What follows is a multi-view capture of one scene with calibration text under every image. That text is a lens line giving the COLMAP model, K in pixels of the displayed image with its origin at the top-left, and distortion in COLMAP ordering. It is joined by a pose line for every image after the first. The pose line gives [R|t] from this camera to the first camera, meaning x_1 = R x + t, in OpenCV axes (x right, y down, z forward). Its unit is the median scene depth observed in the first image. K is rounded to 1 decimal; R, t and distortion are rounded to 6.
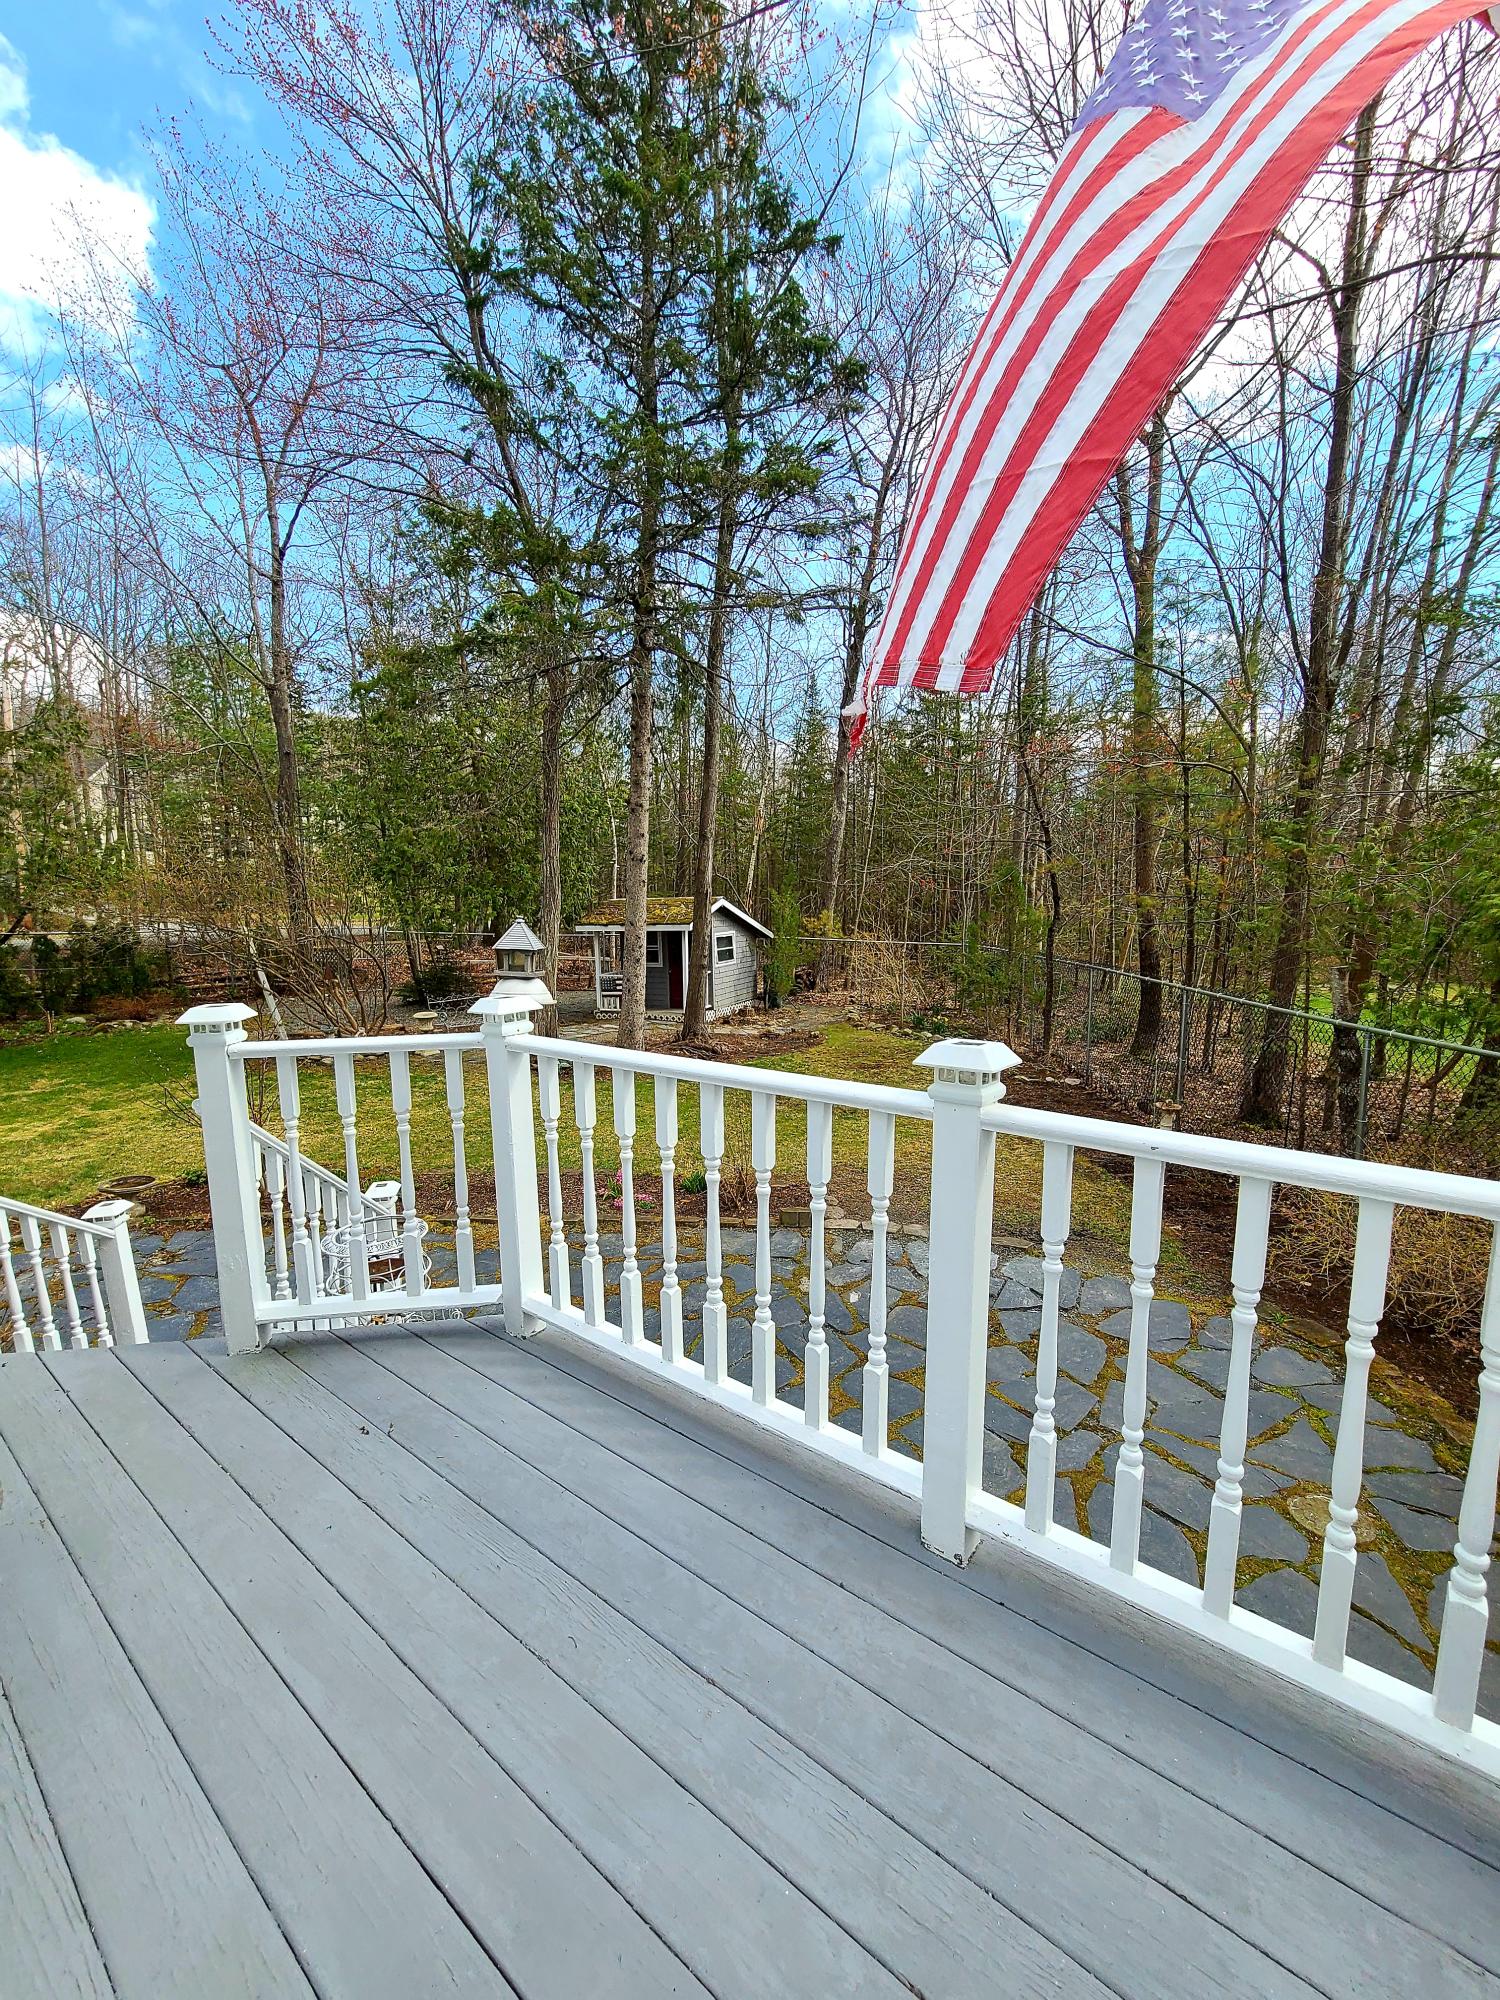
lens RADIAL K [[818.5, 0, 741.7], [0, 818.5, 1013.6], [0, 0, 1]] dist [-0.001245, -0.001888]
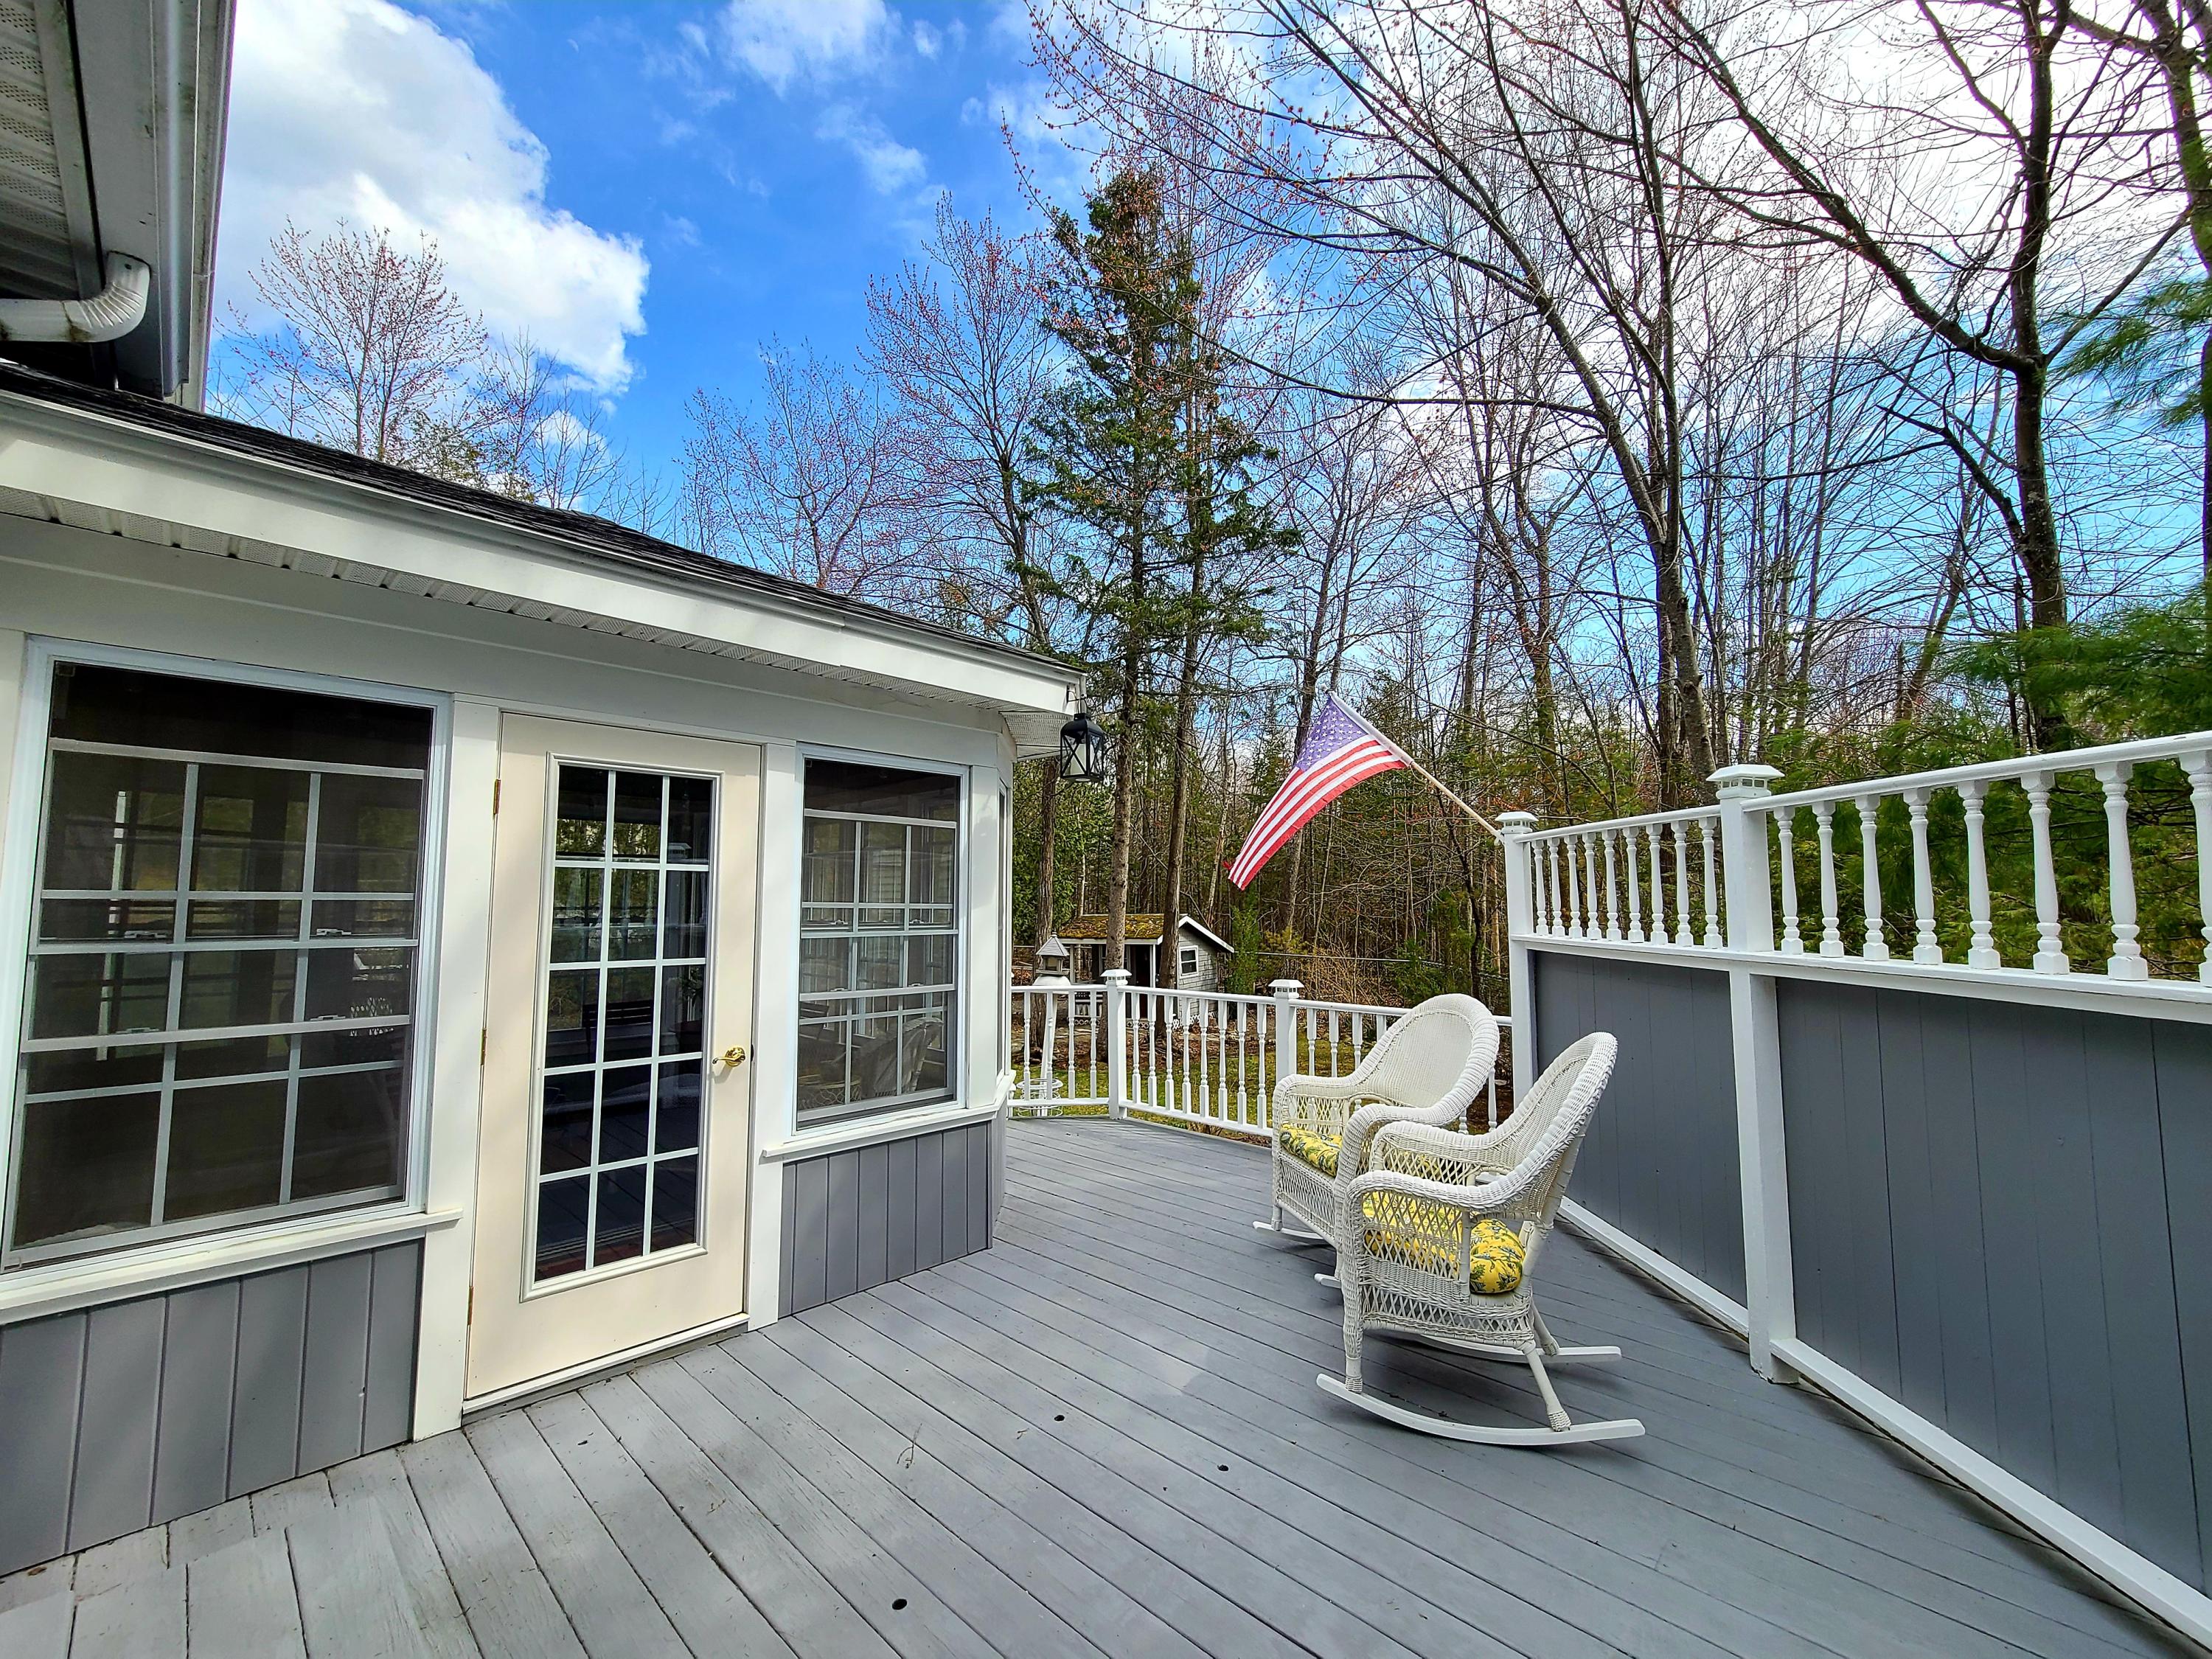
lens RADIAL K [[905.3, 0, 1096.7], [0, 905.3, 830.3], [0, 0, 1]] dist [-0.001245, -0.001888]
pose [[0.993417, 0.000710, -0.114551, -0.006487], [-0.026470, 0.974341, -0.223516, 0.032204], [0.111453, 0.225077, 0.967946, -0.306573]]
